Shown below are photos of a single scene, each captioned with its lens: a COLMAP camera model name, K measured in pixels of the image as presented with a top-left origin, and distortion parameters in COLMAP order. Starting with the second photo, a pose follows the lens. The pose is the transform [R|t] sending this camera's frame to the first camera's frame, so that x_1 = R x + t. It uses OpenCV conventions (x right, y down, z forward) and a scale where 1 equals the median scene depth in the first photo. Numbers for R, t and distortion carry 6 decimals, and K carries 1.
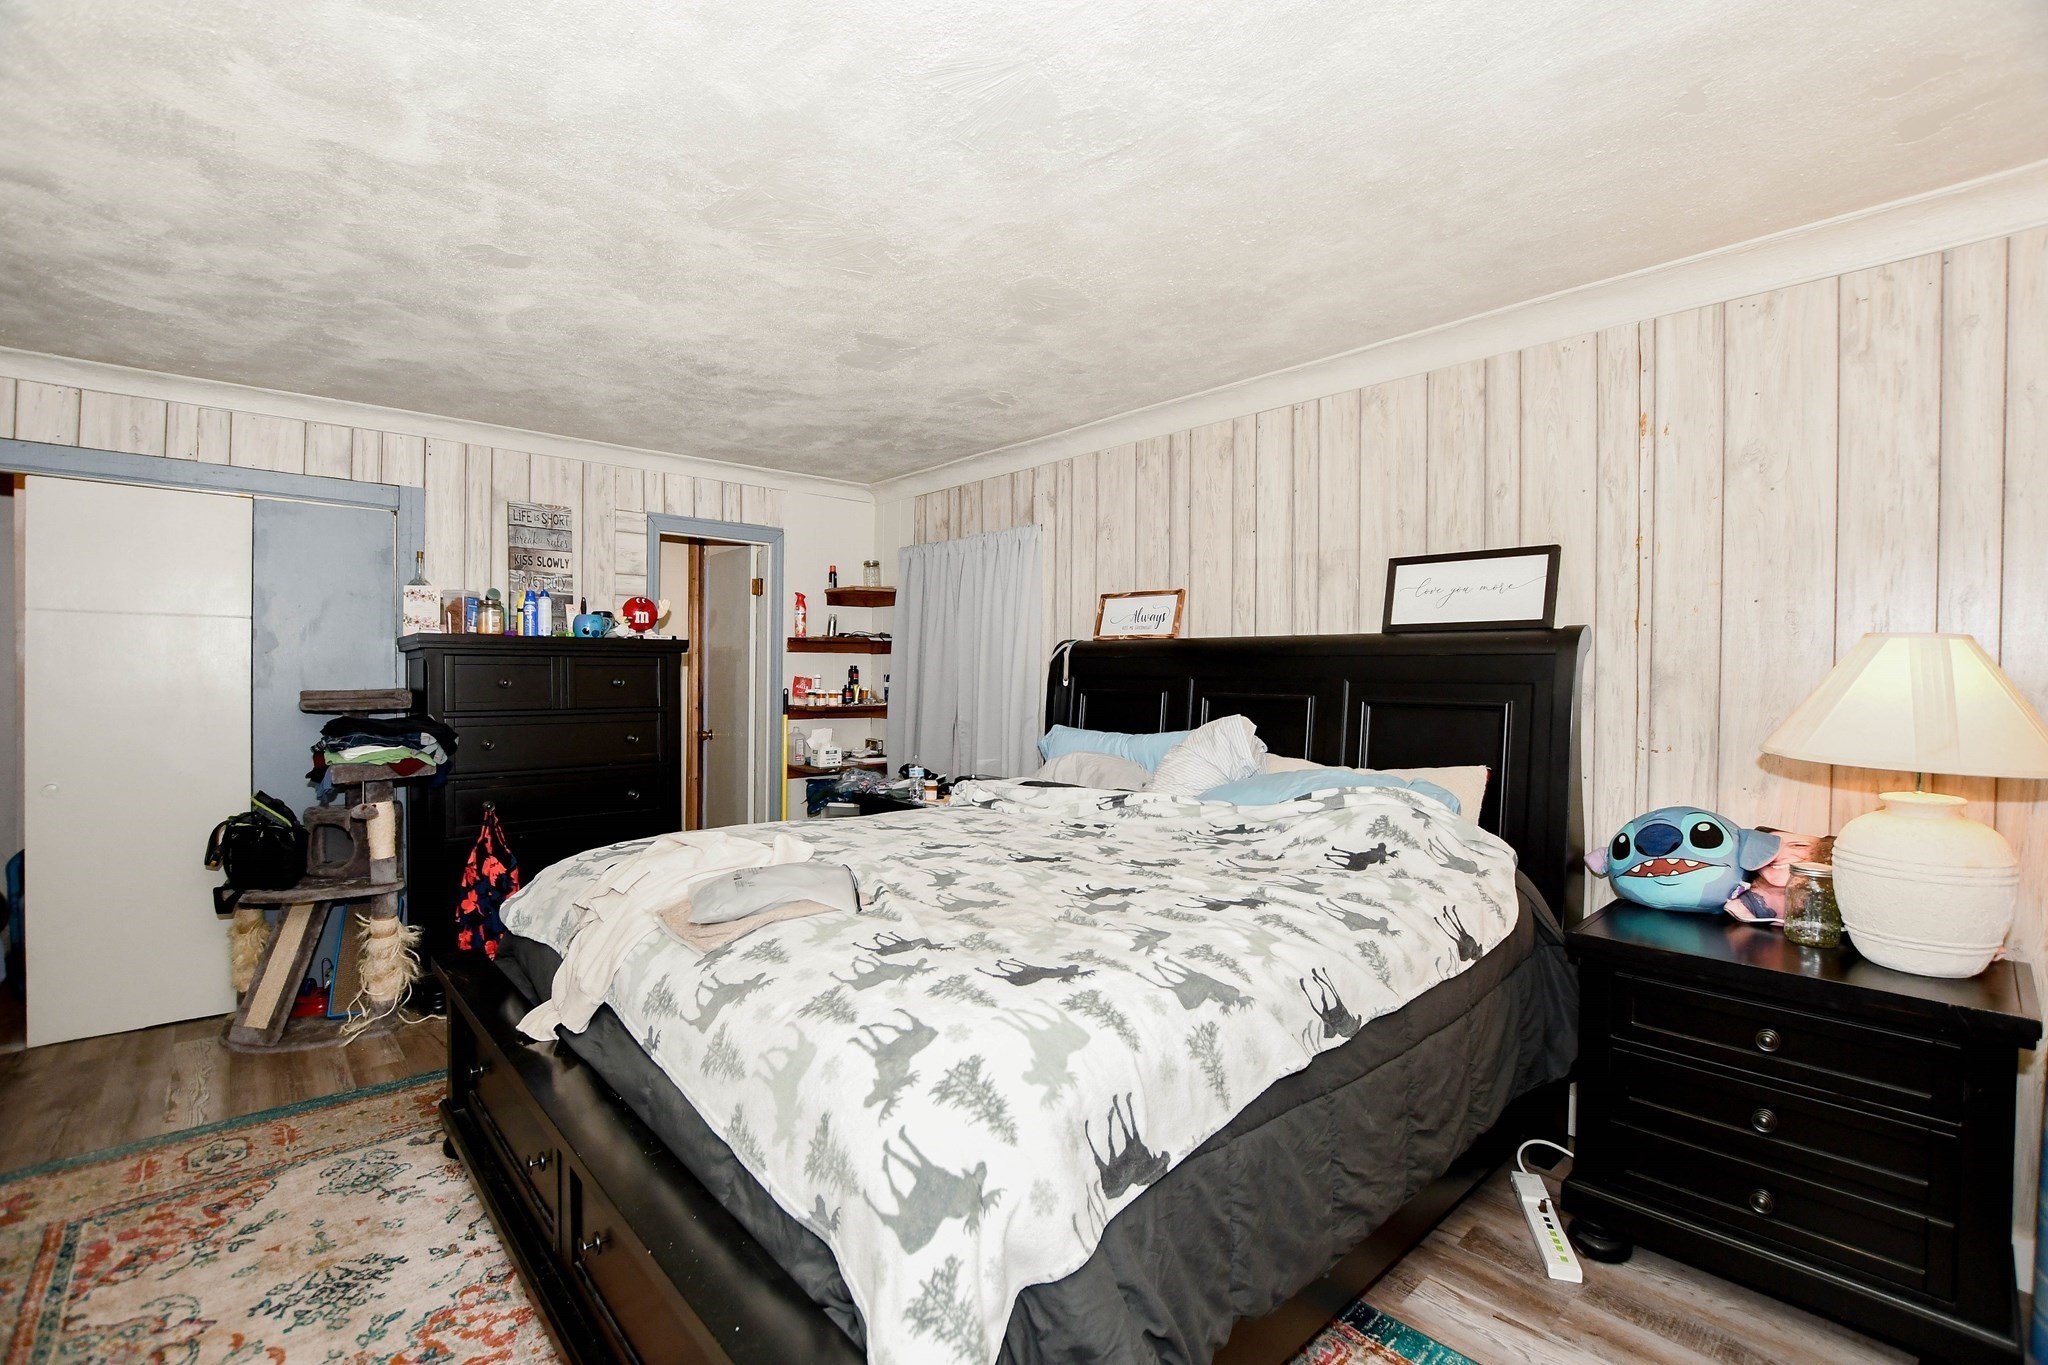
lens RADIAL K [[911.0, 0, 1027.4], [0, 911.0, 691.1], [0, 0, 1]] dist [-0.000730, -0.019301]
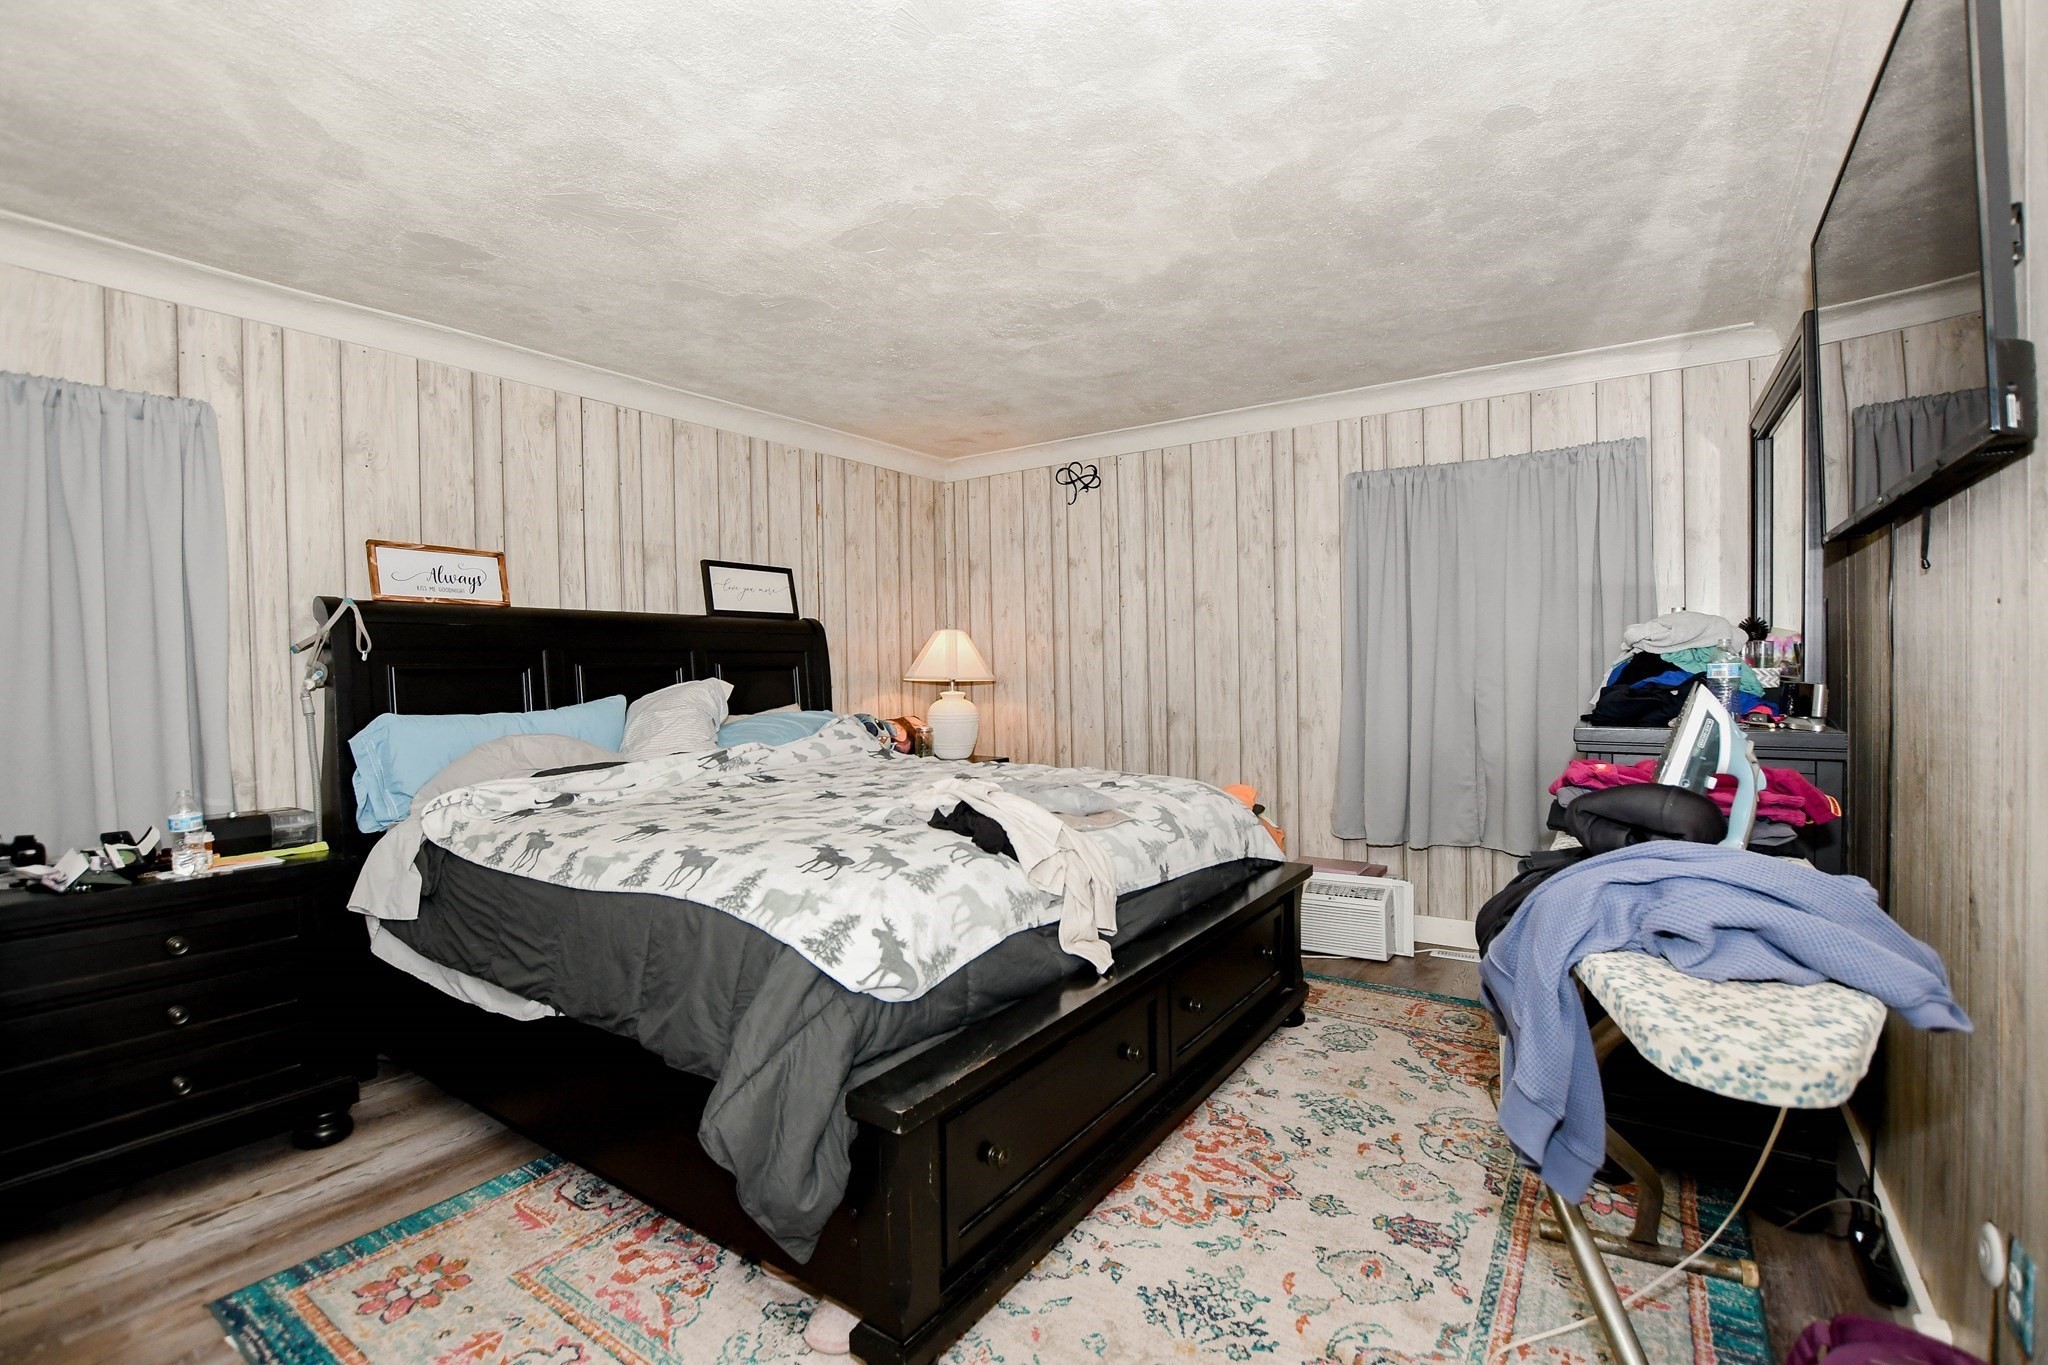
lens RADIAL K [[886.5, 0, 1012.4], [0, 886.5, 674.1], [0, 0, 1]] dist [-0.010494, 0.000296]
pose [[-0.211906, -0.041038, 0.976428, -0.915207], [0.005263, 0.999056, 0.043131, -0.029257], [-0.977276, 0.014278, -0.211490, 0.783026]]
